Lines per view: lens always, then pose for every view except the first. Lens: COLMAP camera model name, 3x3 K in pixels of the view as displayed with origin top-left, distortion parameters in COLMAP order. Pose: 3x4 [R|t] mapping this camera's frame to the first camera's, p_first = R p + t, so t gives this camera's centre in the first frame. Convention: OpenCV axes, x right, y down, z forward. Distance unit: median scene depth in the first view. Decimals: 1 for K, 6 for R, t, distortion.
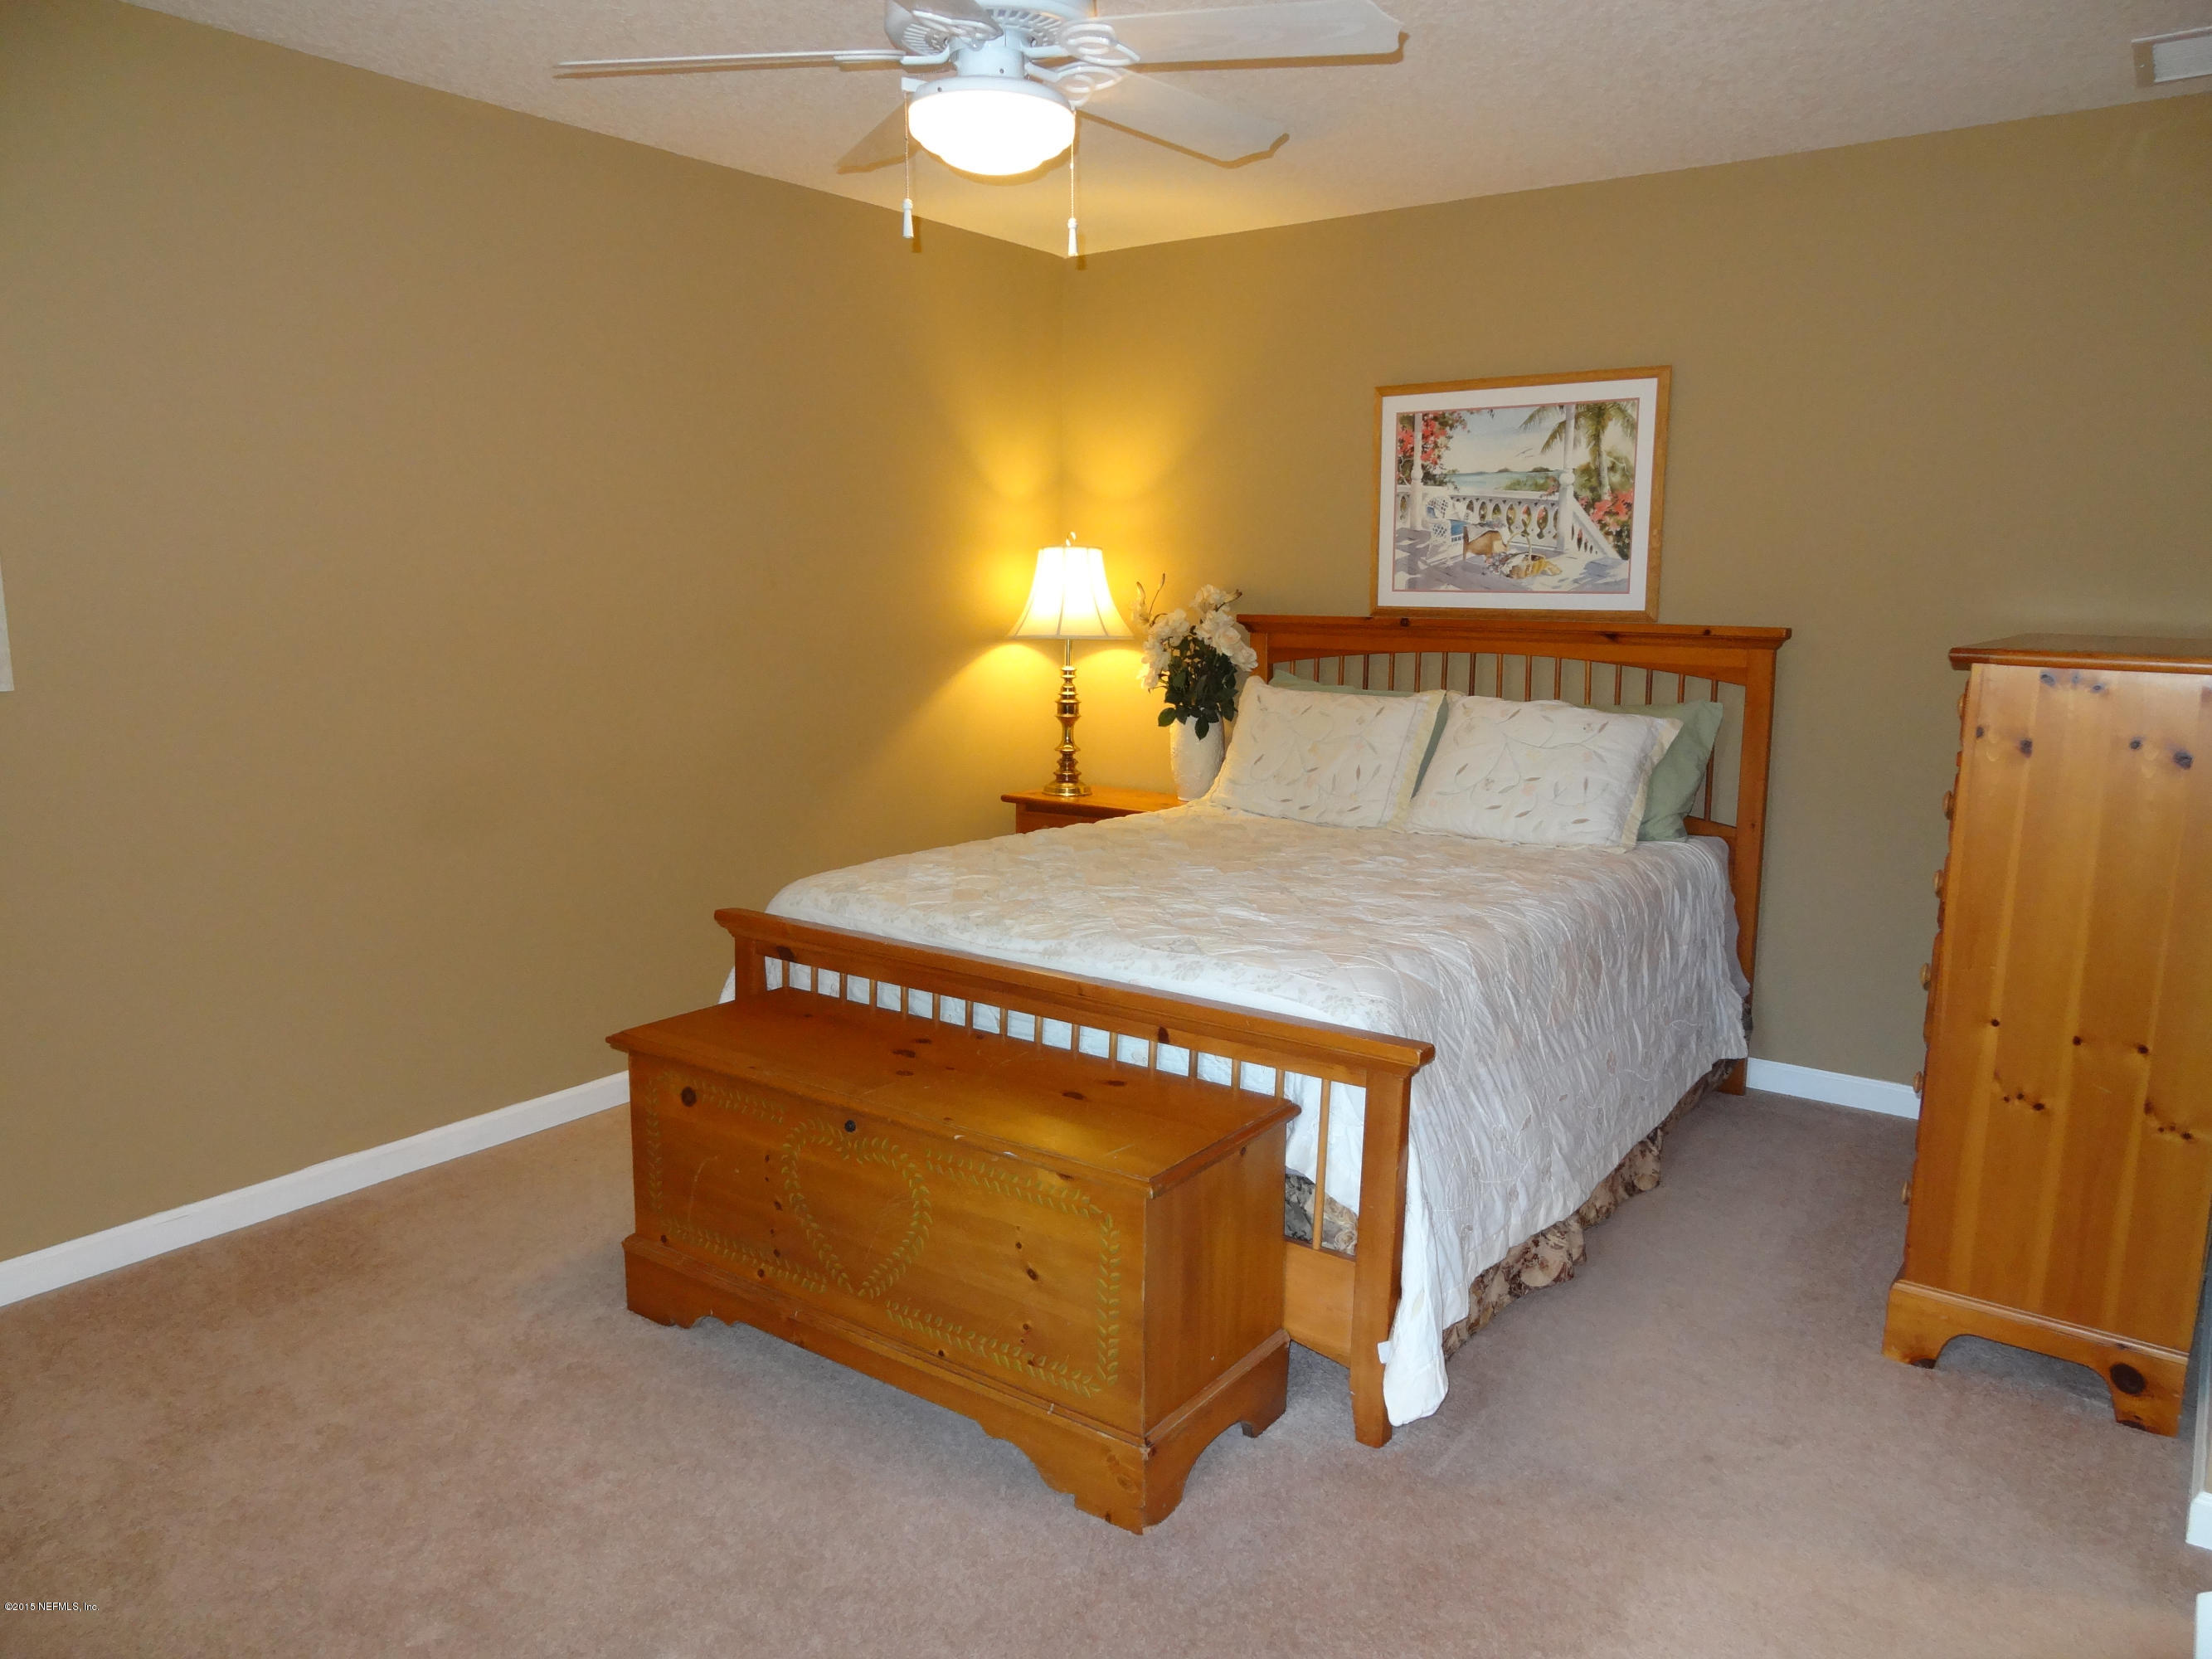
lens RADIAL K [[1556.0, 0, 1106.0], [0, 1556.0, 829.5], [0, 0, 1]] dist [0.004714, 0.002158]
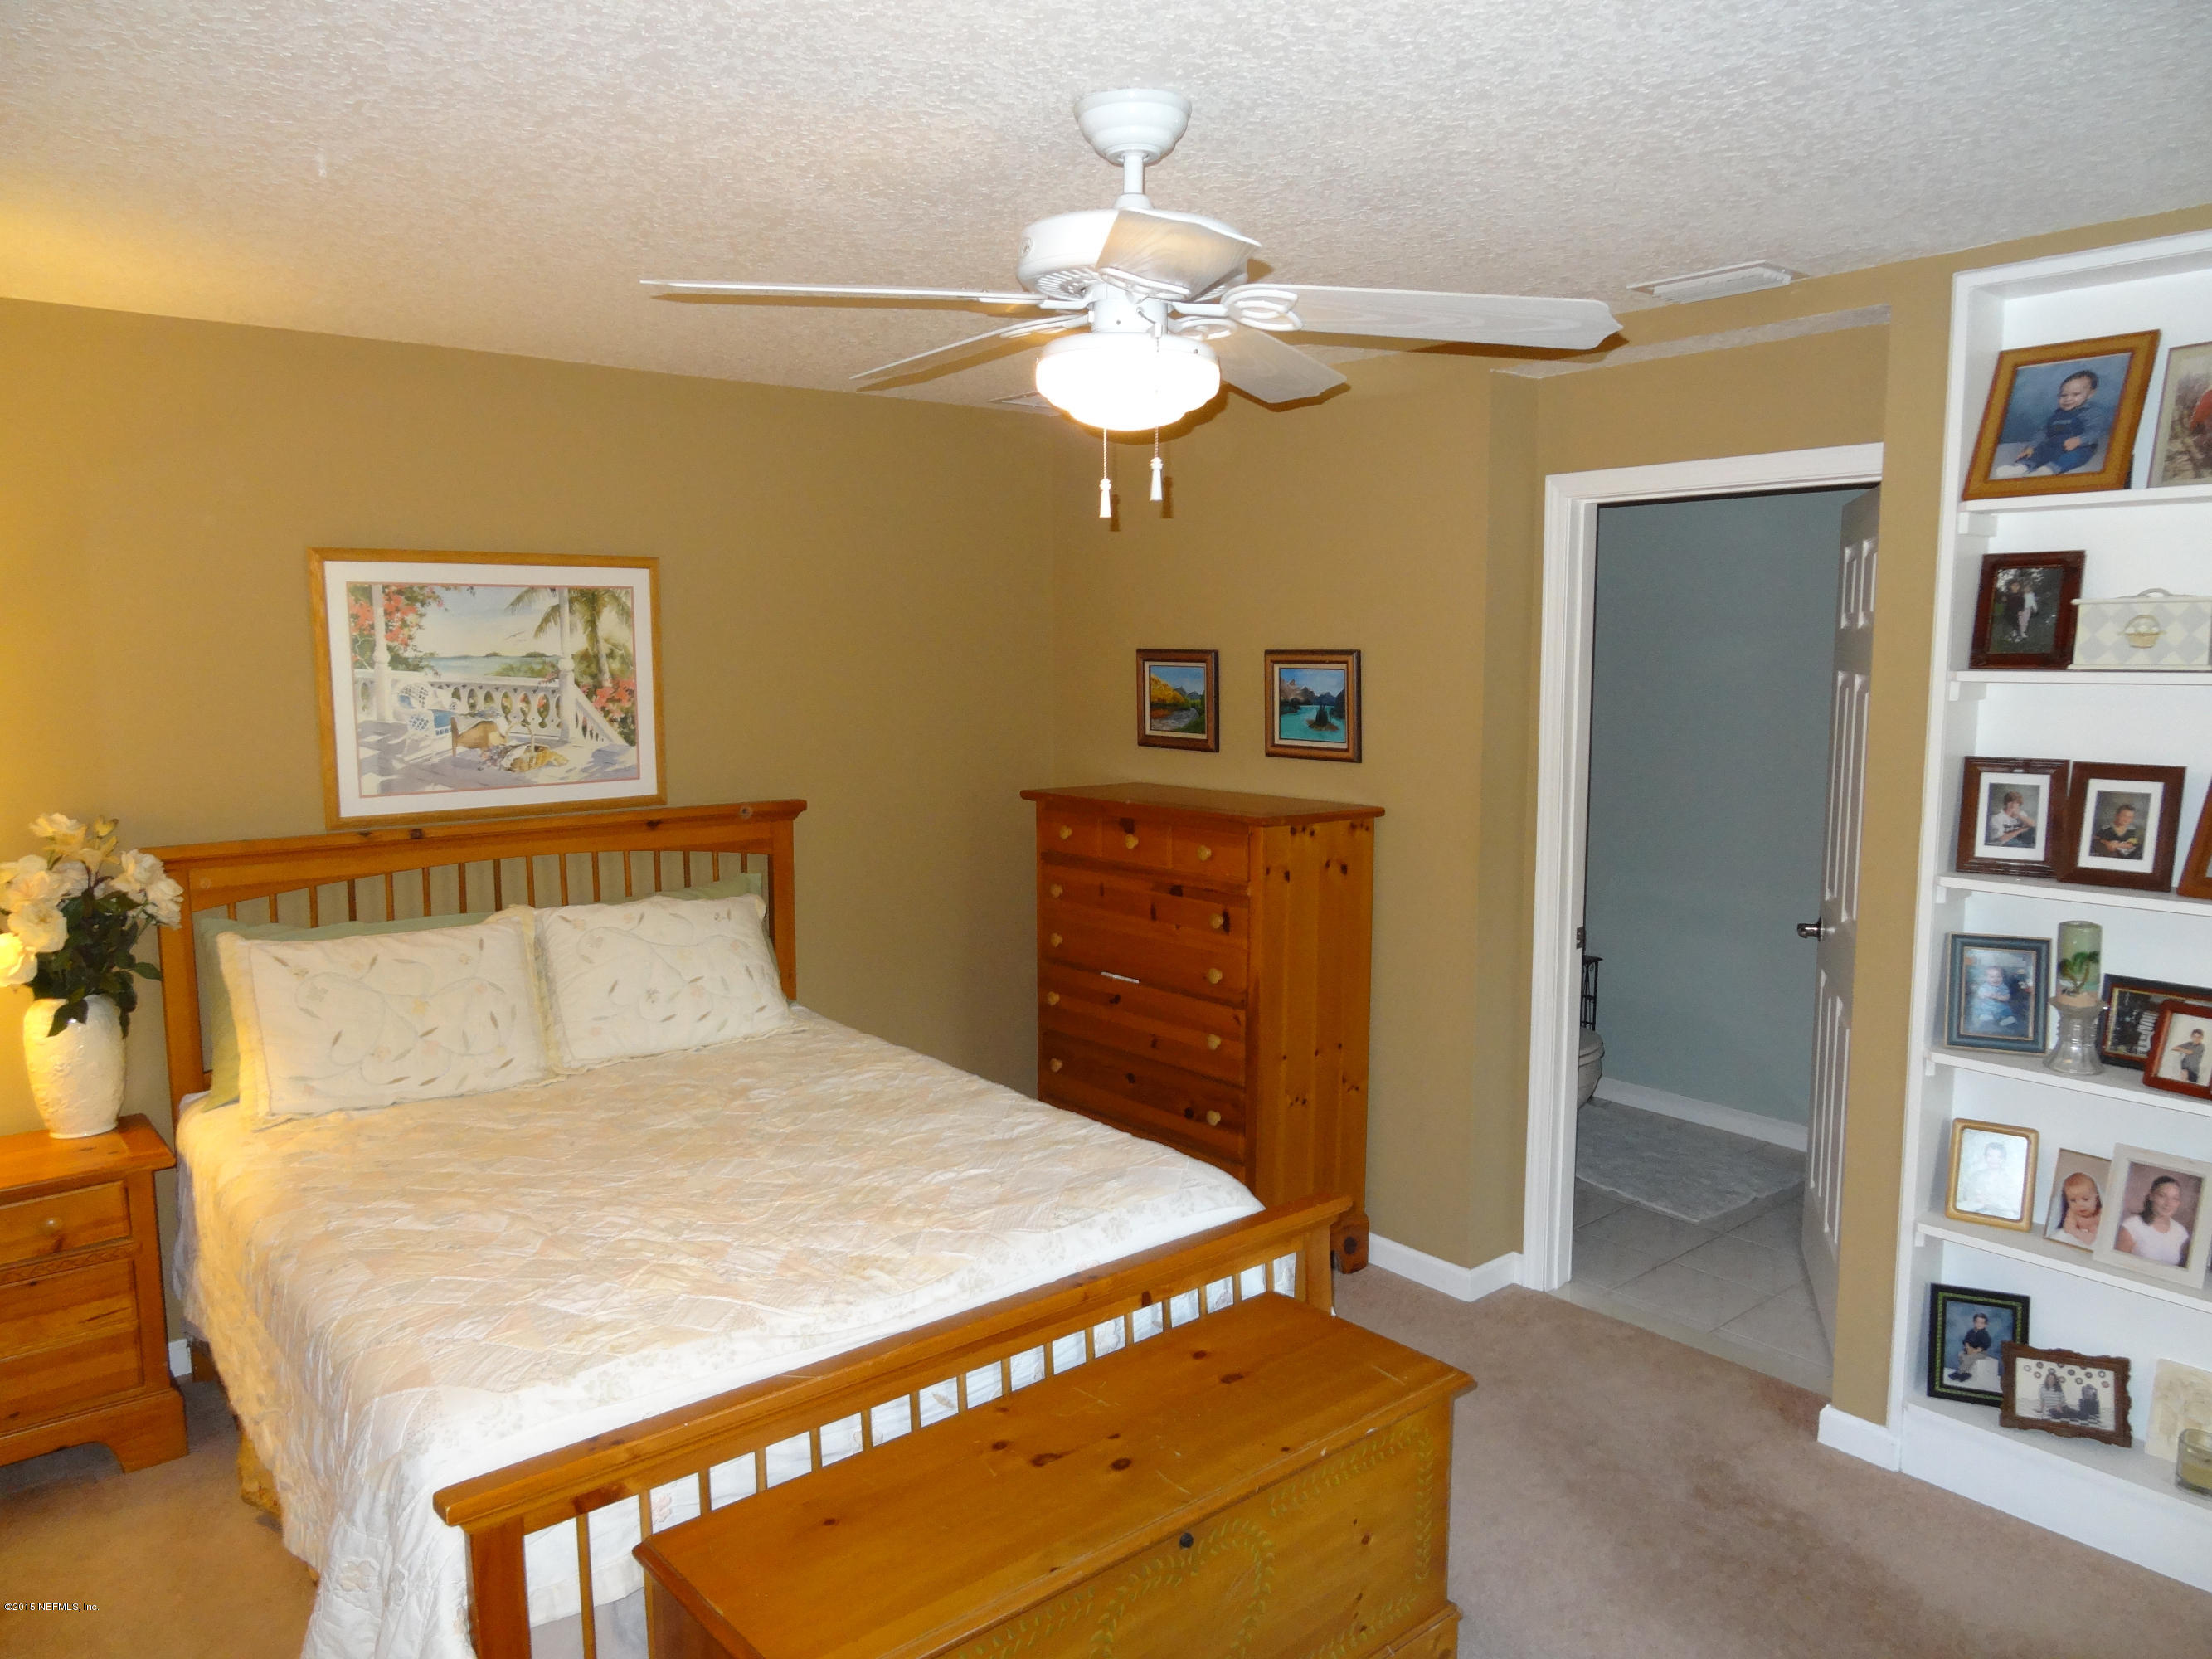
lens RADIAL K [[1556.0, 0, 1106.0], [0, 1556.0, 829.5], [0, 0, 1]] dist [0.004714, 0.002158]
pose [[0.241457, -0.124457, 0.962397, -0.537514], [0.167053, 0.982267, 0.085114, -0.150119], [-0.955924, 0.140220, 0.257967, 0.448604]]
